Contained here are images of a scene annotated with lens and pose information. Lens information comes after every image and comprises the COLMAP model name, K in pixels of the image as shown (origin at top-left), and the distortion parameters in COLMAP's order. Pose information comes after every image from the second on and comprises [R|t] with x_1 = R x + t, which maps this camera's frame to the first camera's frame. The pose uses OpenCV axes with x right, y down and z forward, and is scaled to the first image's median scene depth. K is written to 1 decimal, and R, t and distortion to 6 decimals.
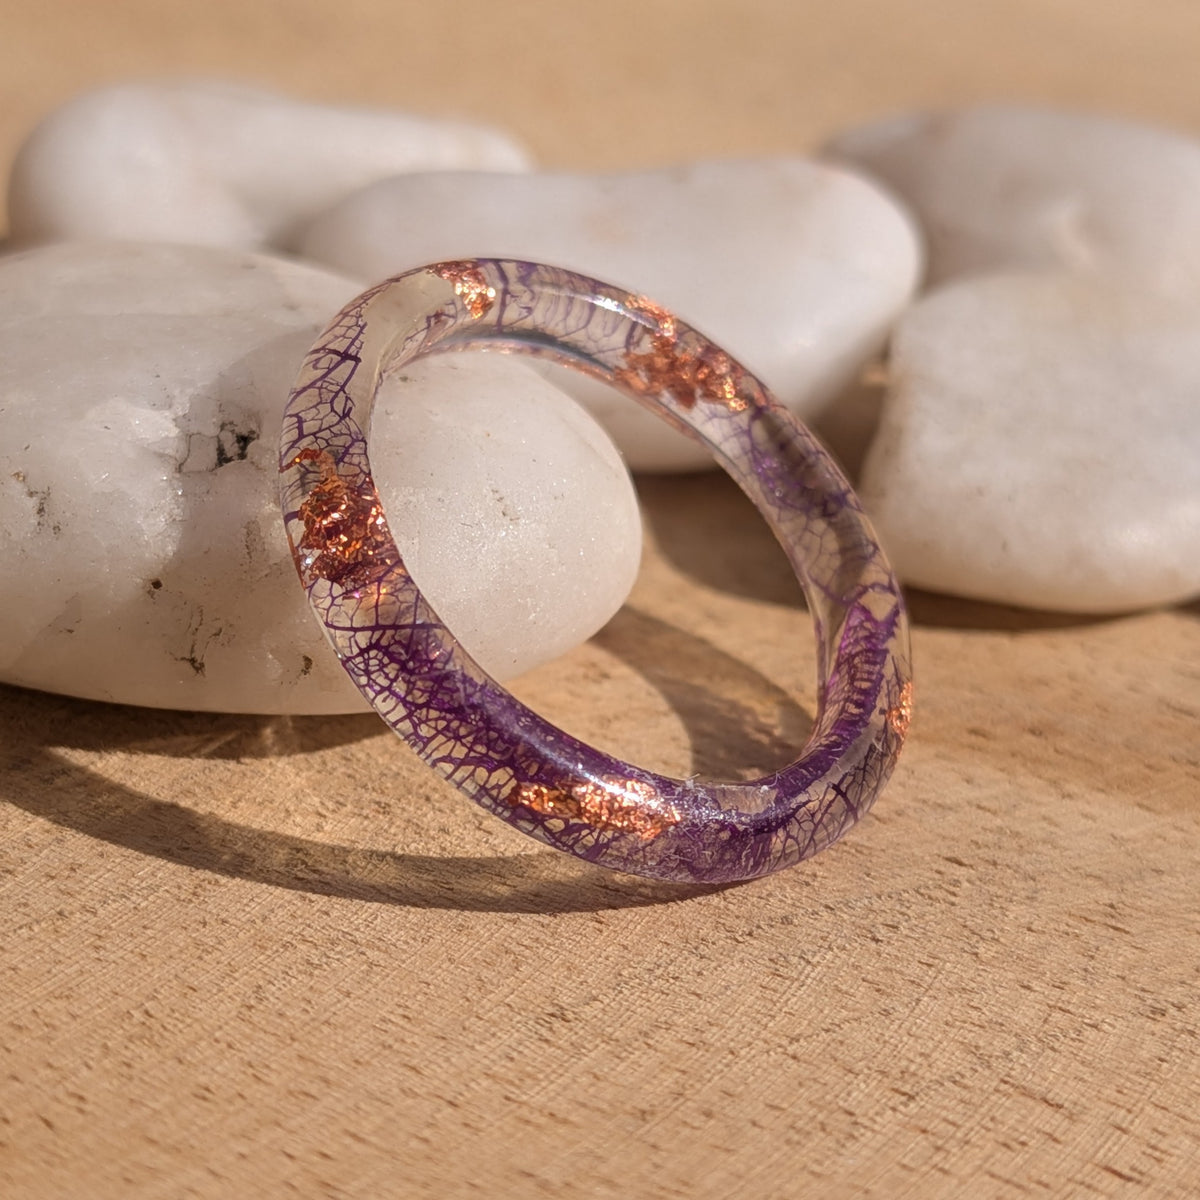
lens RADIAL K [[3180.0, 0, 600.0], [0, 3180.0, 600.0], [0, 0, 1]] dist [0.158218, -0.958970]
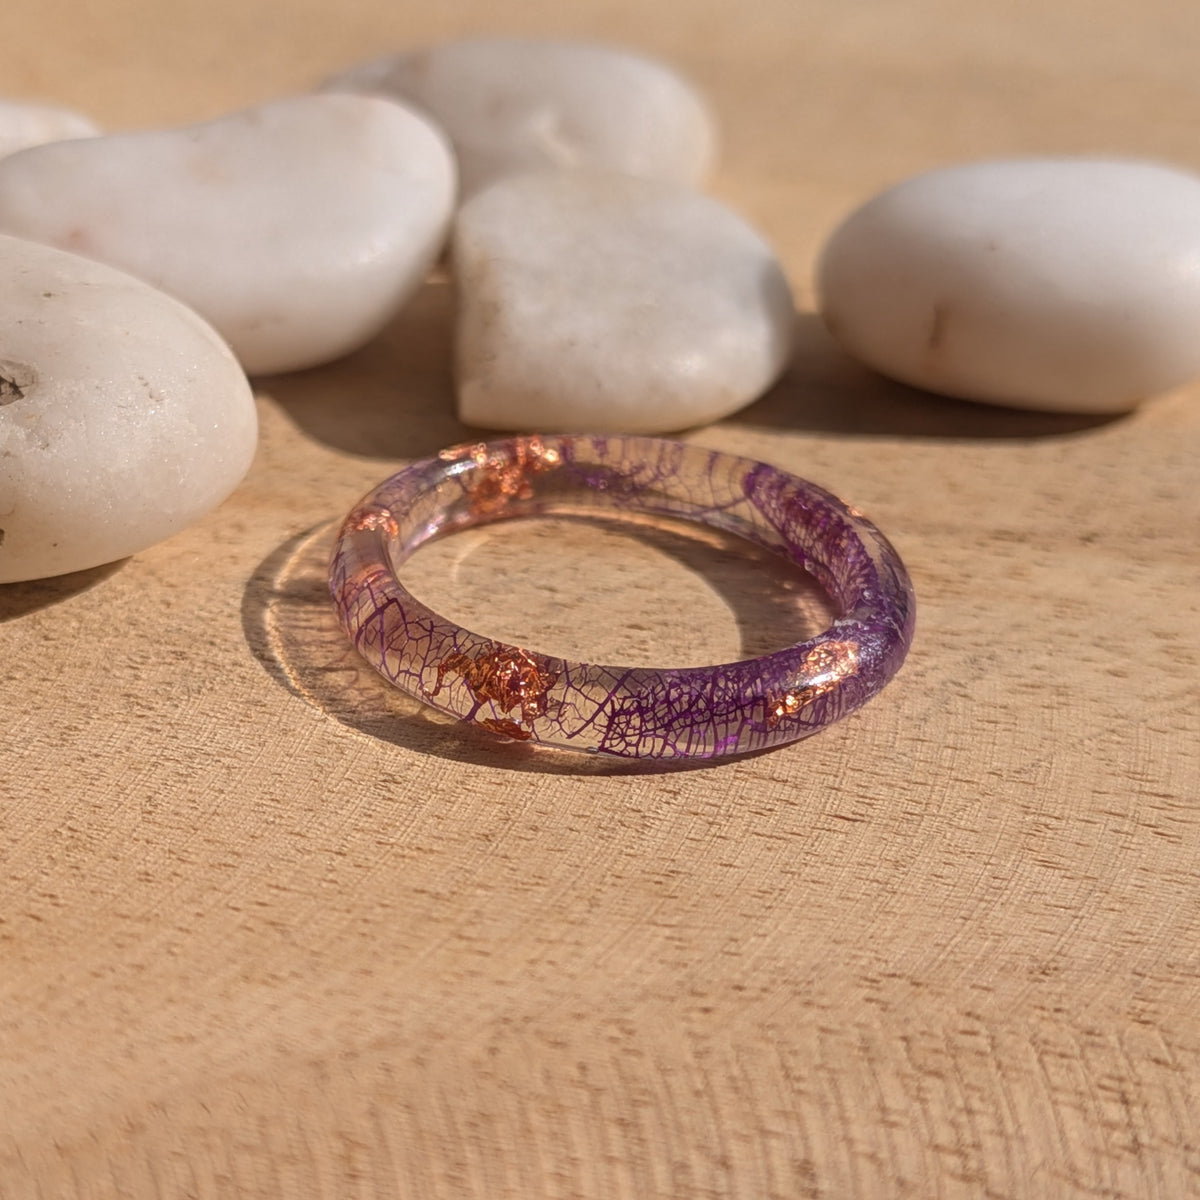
lens RADIAL K [[3180.0, 0, 600.0], [0, 3180.0, 600.0], [0, 0, 1]] dist [0.158218, -0.958970]
pose [[0.954290, -0.154005, 0.256149, -0.243428], [0.153797, 0.987880, 0.020970, 0.048384], [-0.256274, 0.019383, 0.966410, -0.217277]]
